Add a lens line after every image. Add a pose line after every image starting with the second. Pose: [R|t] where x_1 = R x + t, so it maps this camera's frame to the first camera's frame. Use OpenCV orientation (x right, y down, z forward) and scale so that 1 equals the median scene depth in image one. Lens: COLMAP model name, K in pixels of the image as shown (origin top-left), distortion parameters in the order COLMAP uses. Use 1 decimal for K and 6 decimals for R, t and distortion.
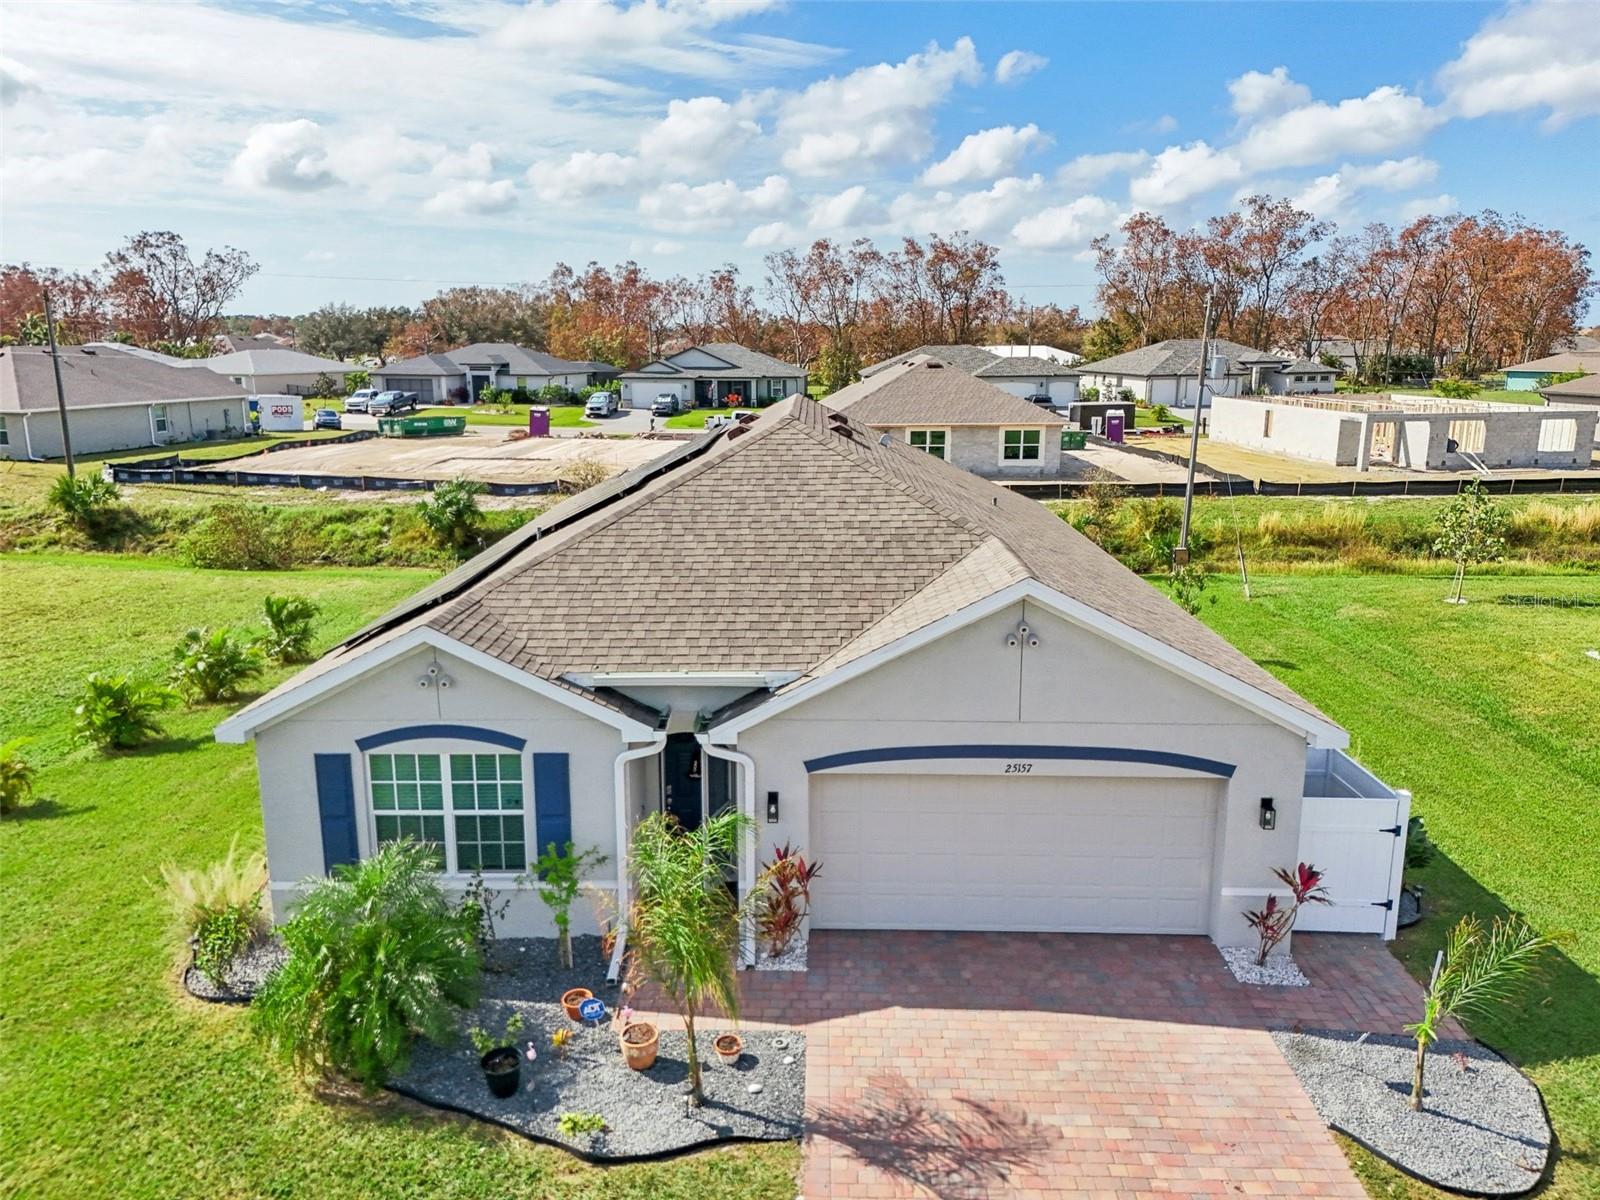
lens RADIAL K [[1184.5, 0, 800.0], [0, 1184.5, 600.0], [0, 0, 1]] dist [0.073575, -0.037053]
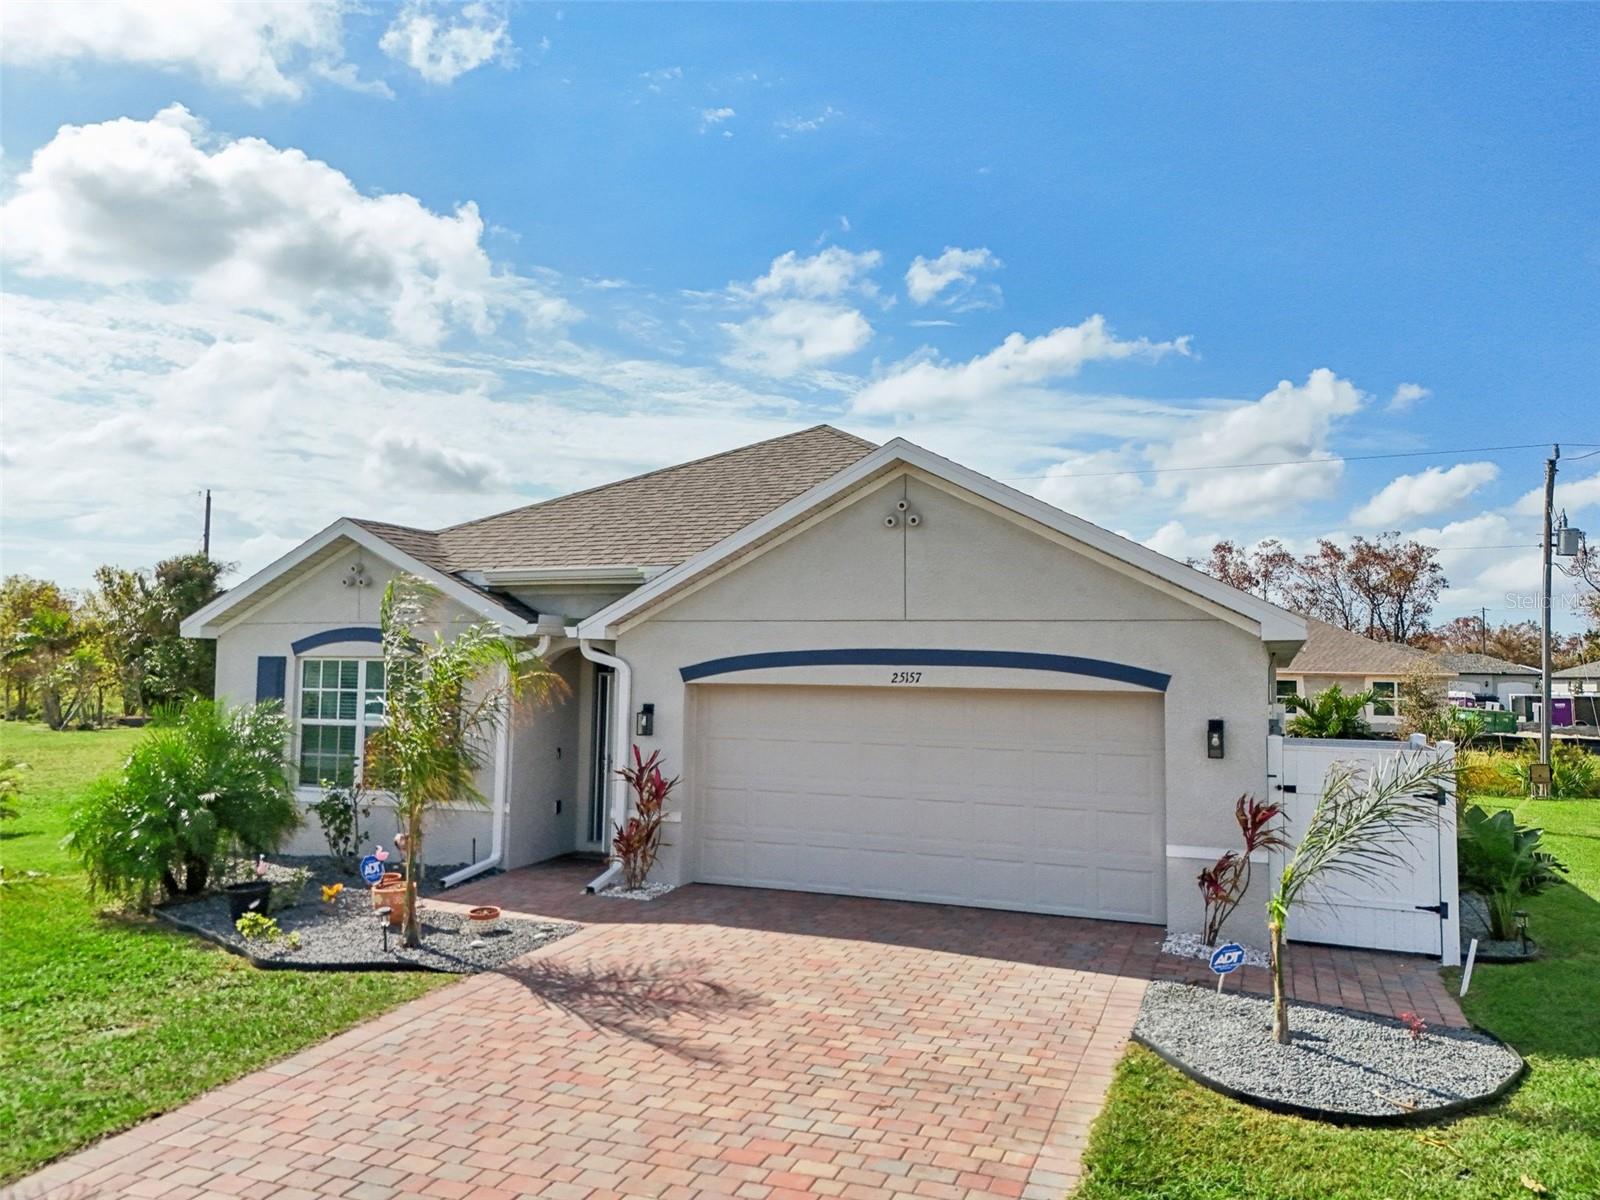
lens RADIAL K [[1207.7, 0, 796.4], [0, 1207.7, 606.0], [0, 0, 1]] dist [0.069683, -0.007378]
pose [[0.937932, -0.003962, -0.346798, 0.395596], [-0.090416, 0.962564, -0.255531, 0.308951], [0.334827, 0.271027, 0.902461, 0.177717]]
